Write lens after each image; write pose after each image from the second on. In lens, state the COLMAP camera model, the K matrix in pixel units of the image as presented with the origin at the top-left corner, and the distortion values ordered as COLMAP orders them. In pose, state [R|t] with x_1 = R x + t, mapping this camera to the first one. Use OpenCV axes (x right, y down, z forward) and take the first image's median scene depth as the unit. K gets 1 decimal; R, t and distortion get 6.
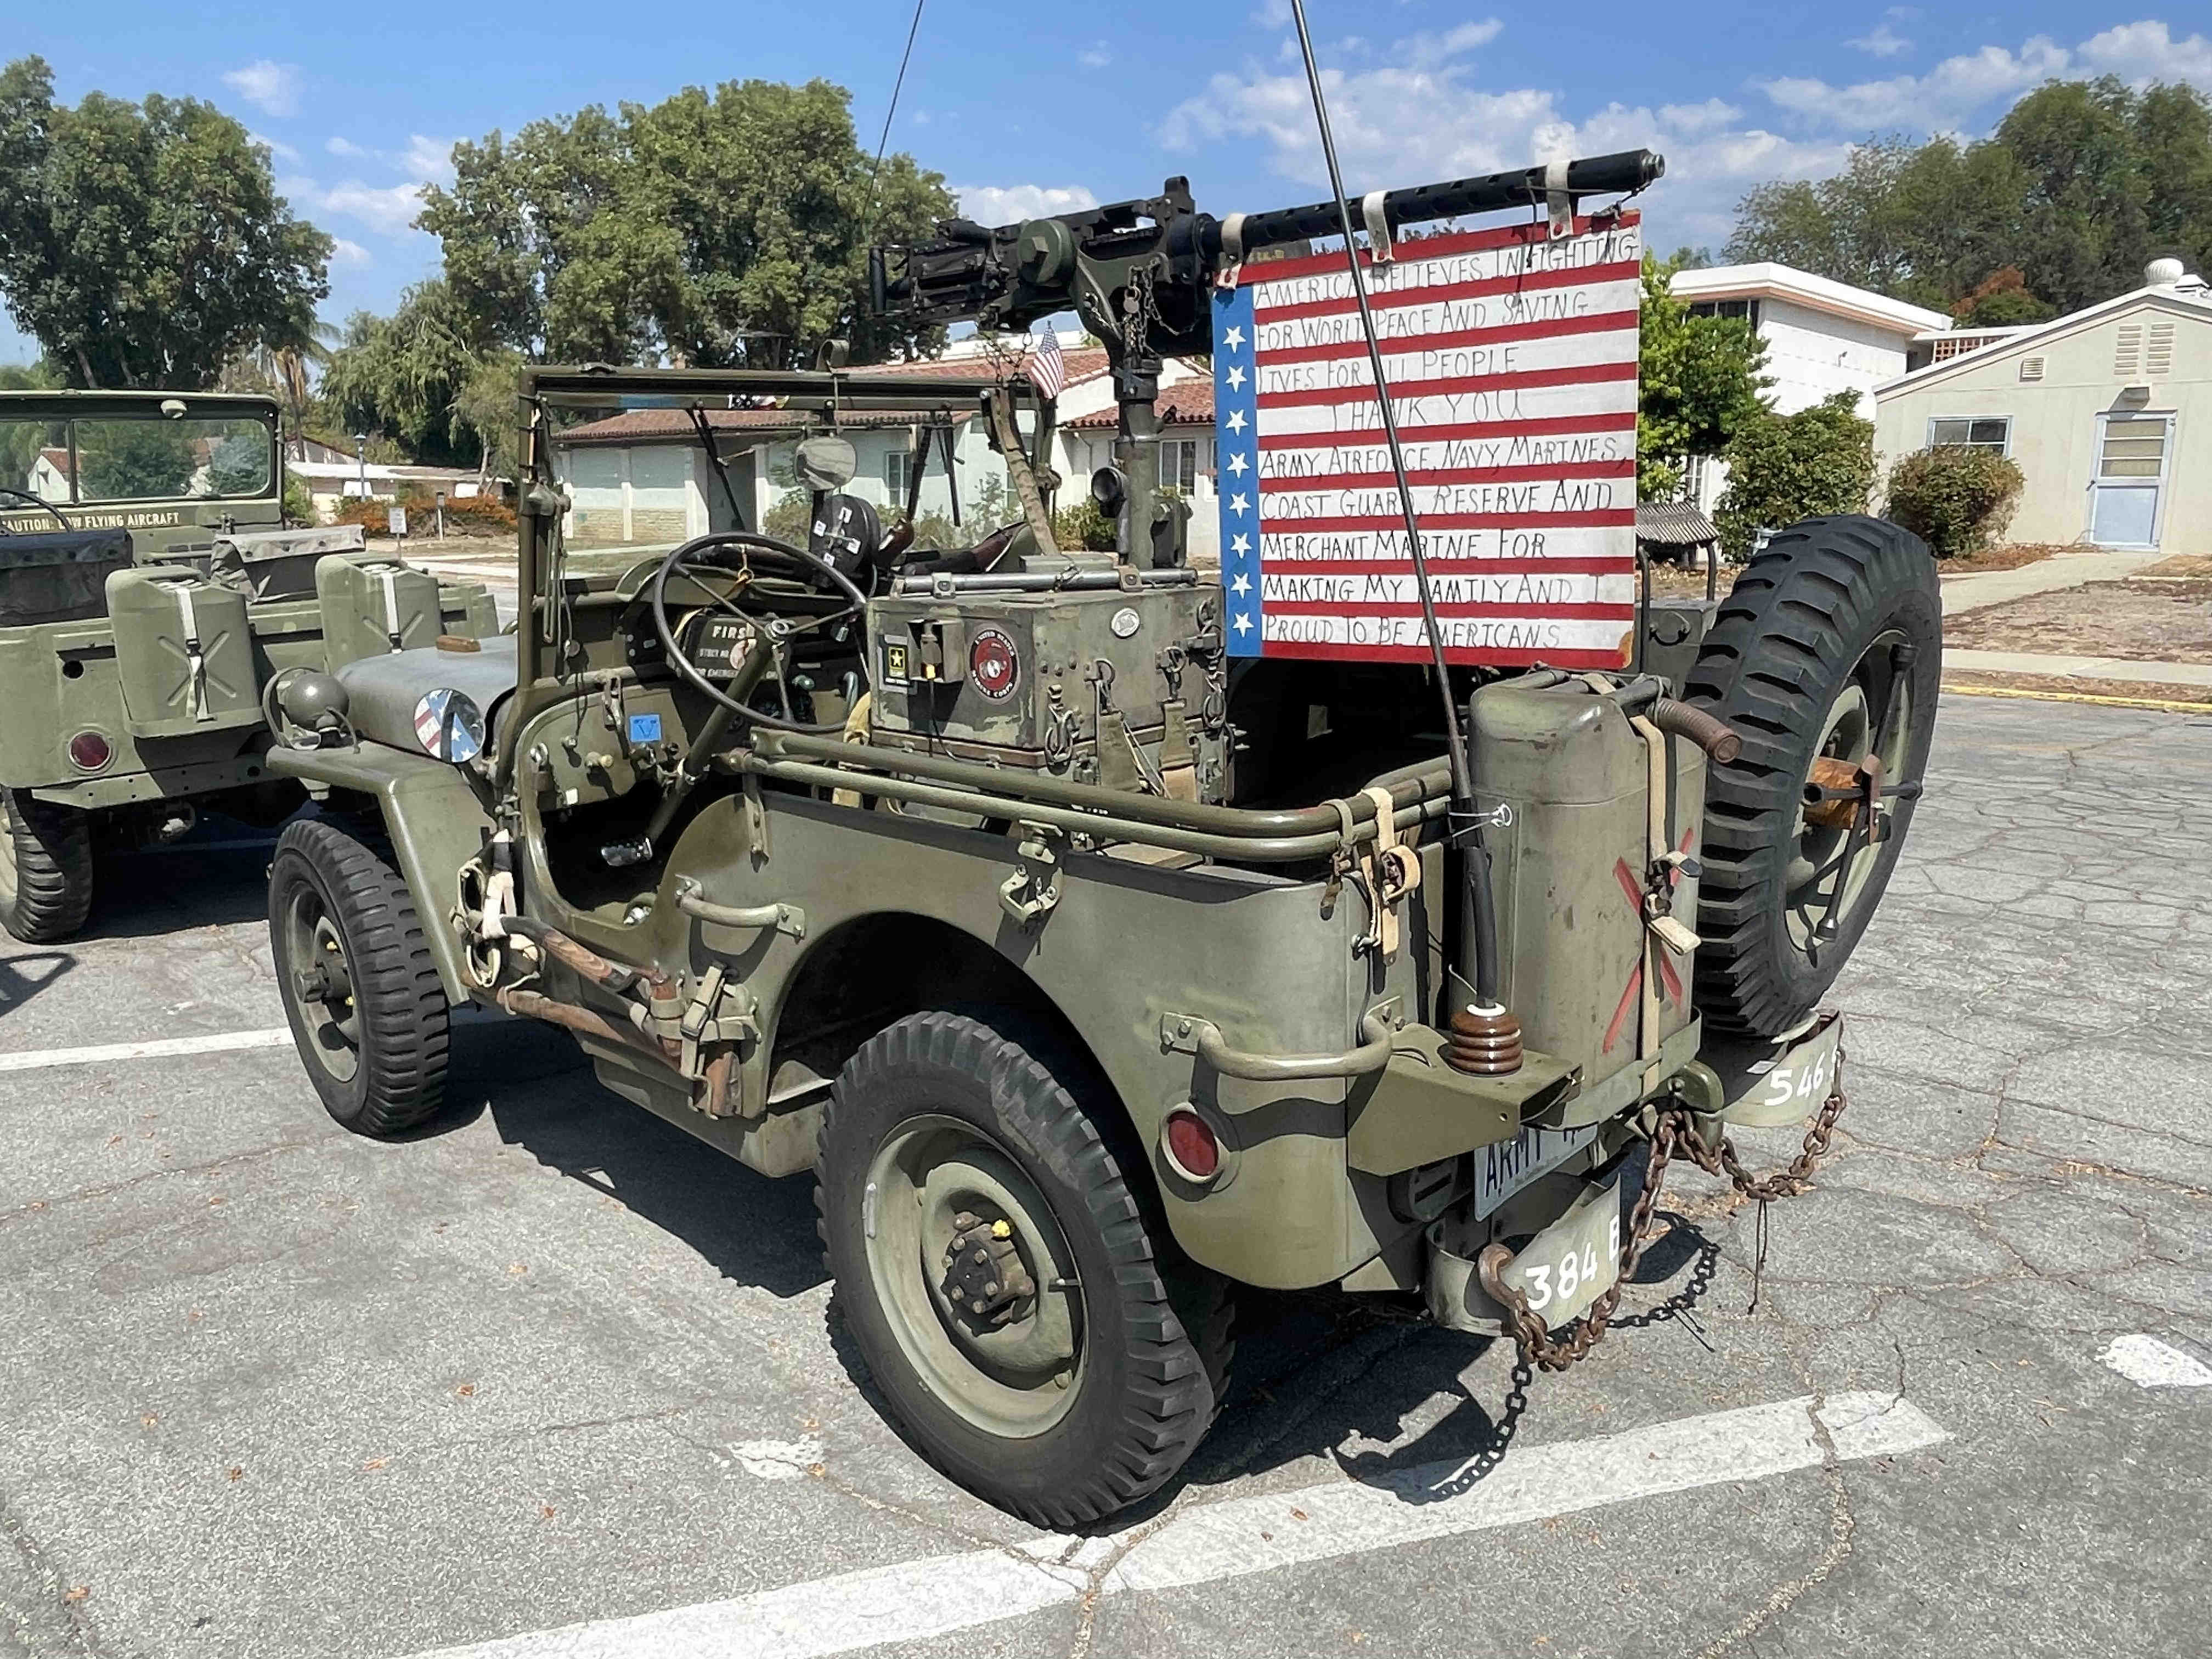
lens RADIAL K [[1607.2, 0, 1106.0], [0, 1607.2, 829.5], [0, 0, 1]] dist [0.005382, -0.013774]
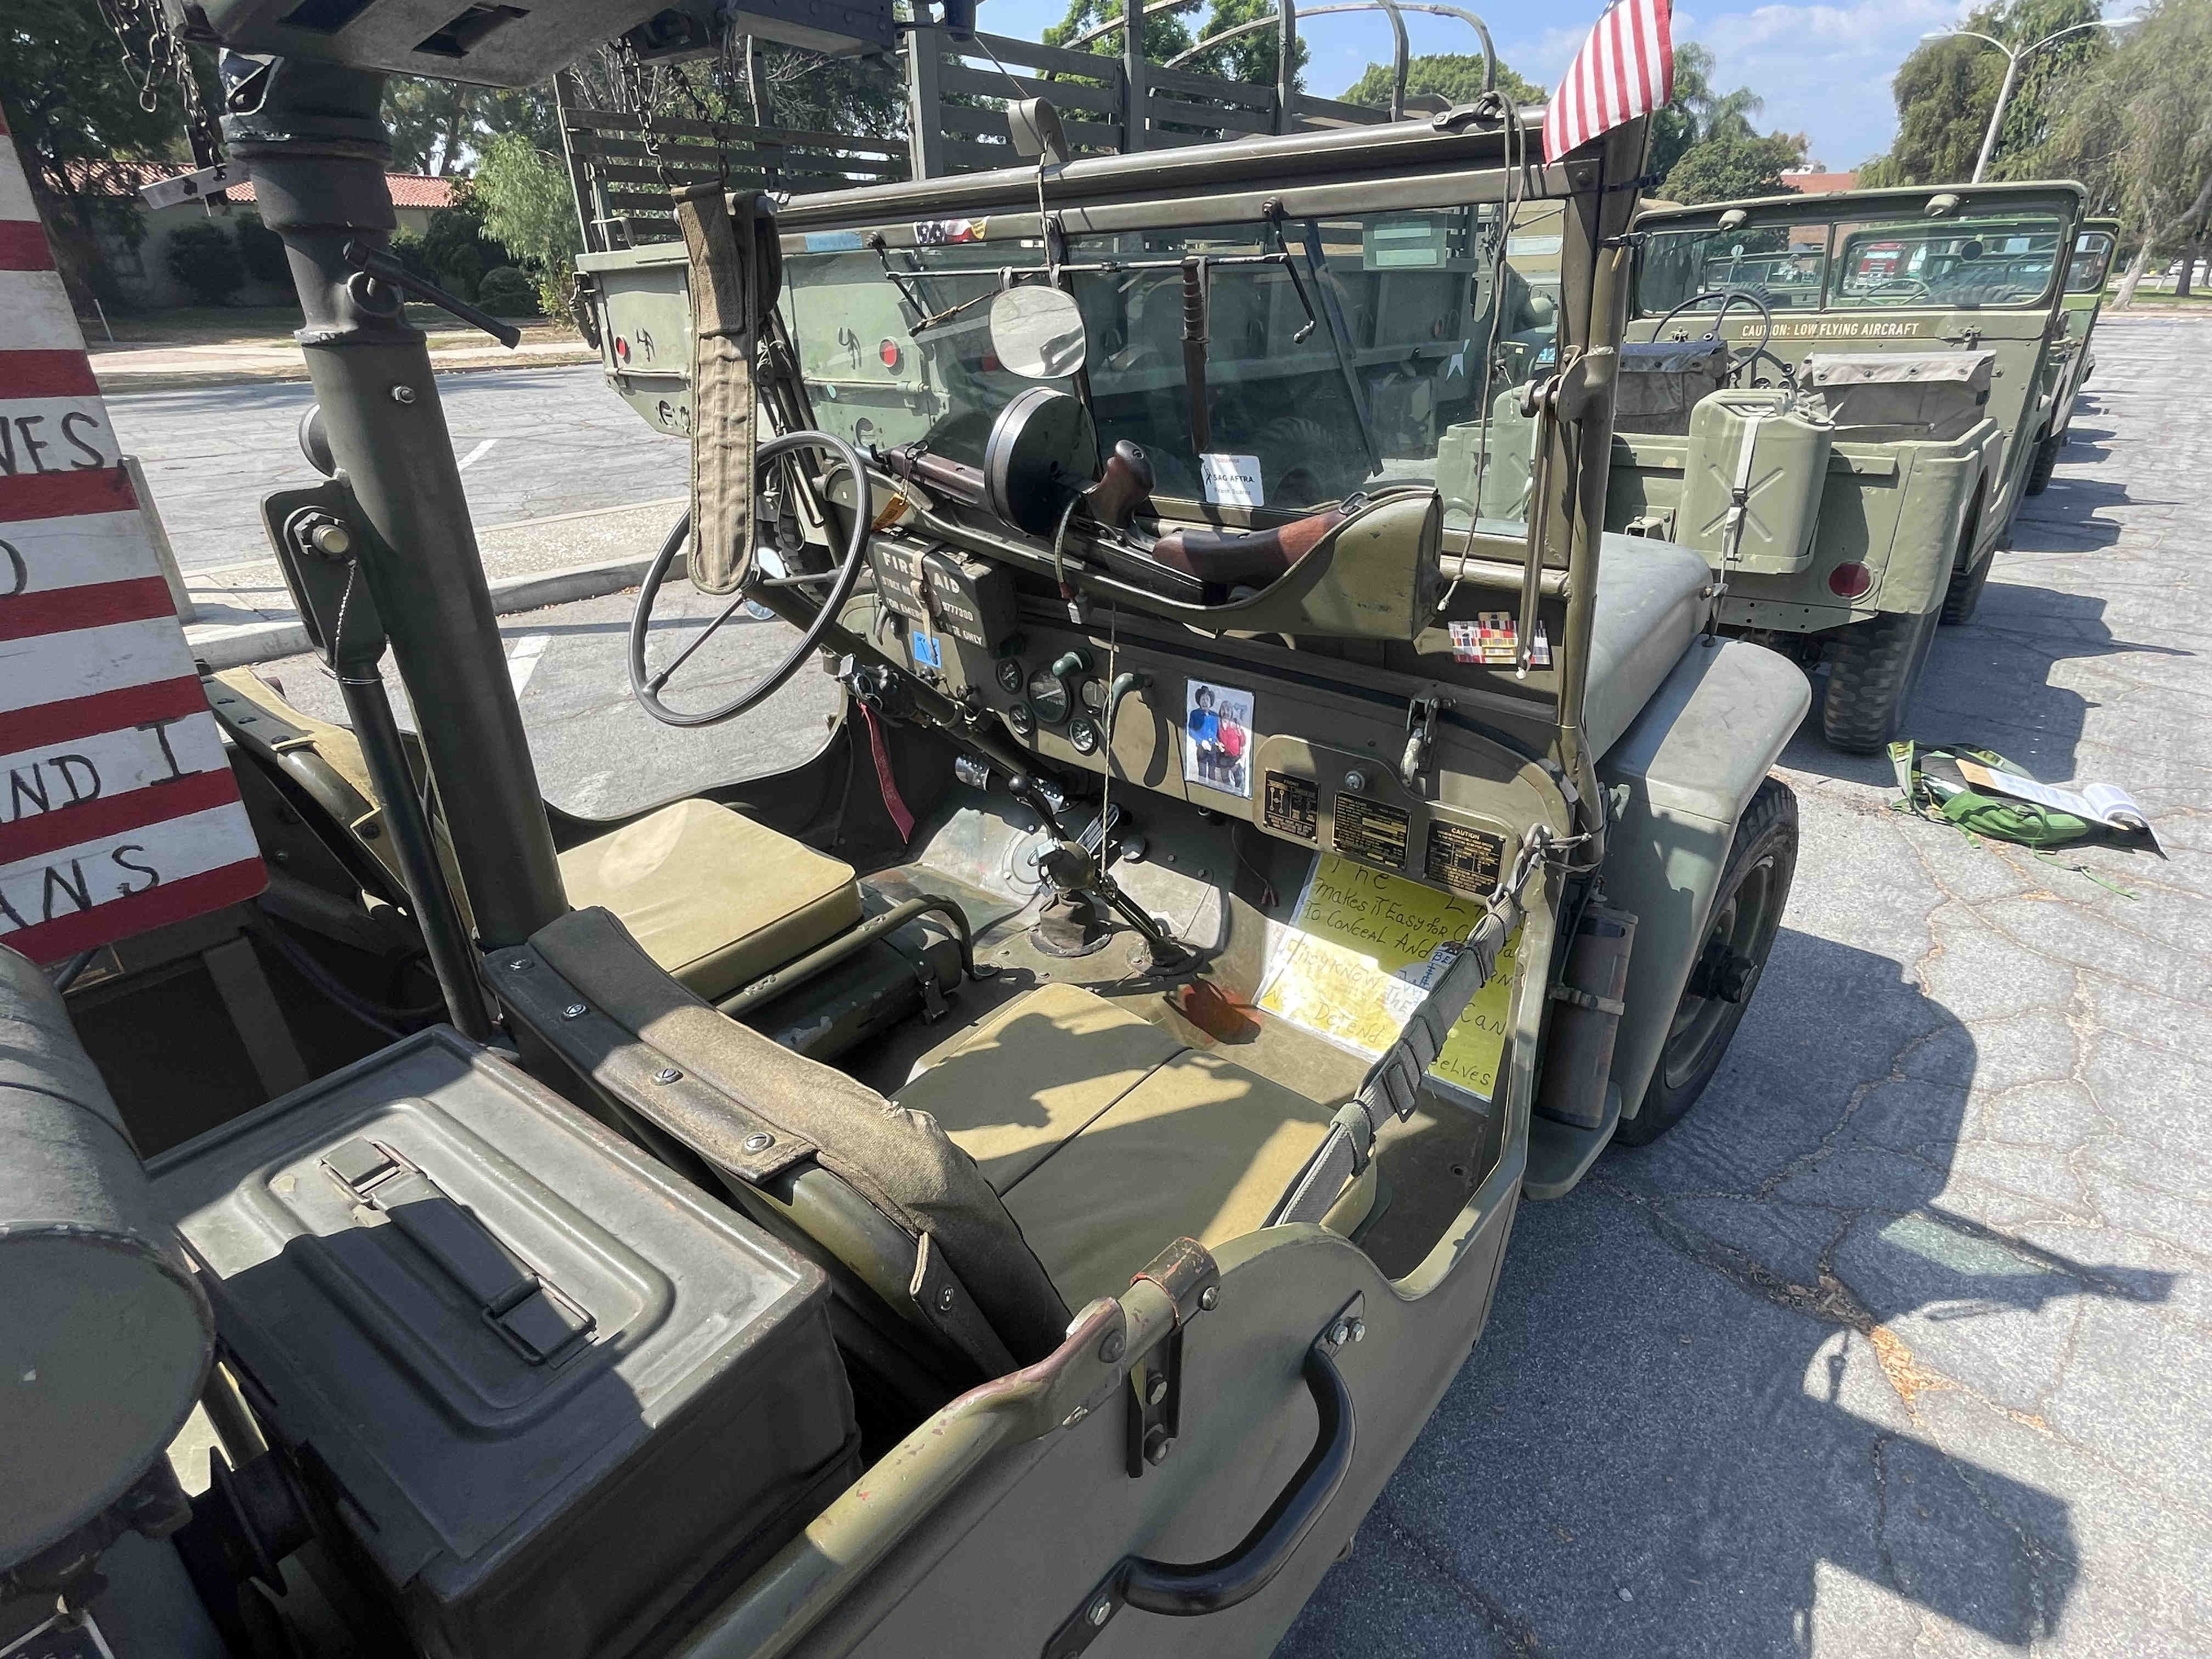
lens RADIAL K [[1106.7, 0, 1102.0], [0, 1106.7, 829.2], [0, 0, 1]] dist [-0.001984, -0.000660]
pose [[0.033386, 0.454334, -0.890206, 0.026501], [-0.202607, 0.875285, 0.439120, -0.023533], [0.978691, 0.165702, 0.121273, 0.093607]]
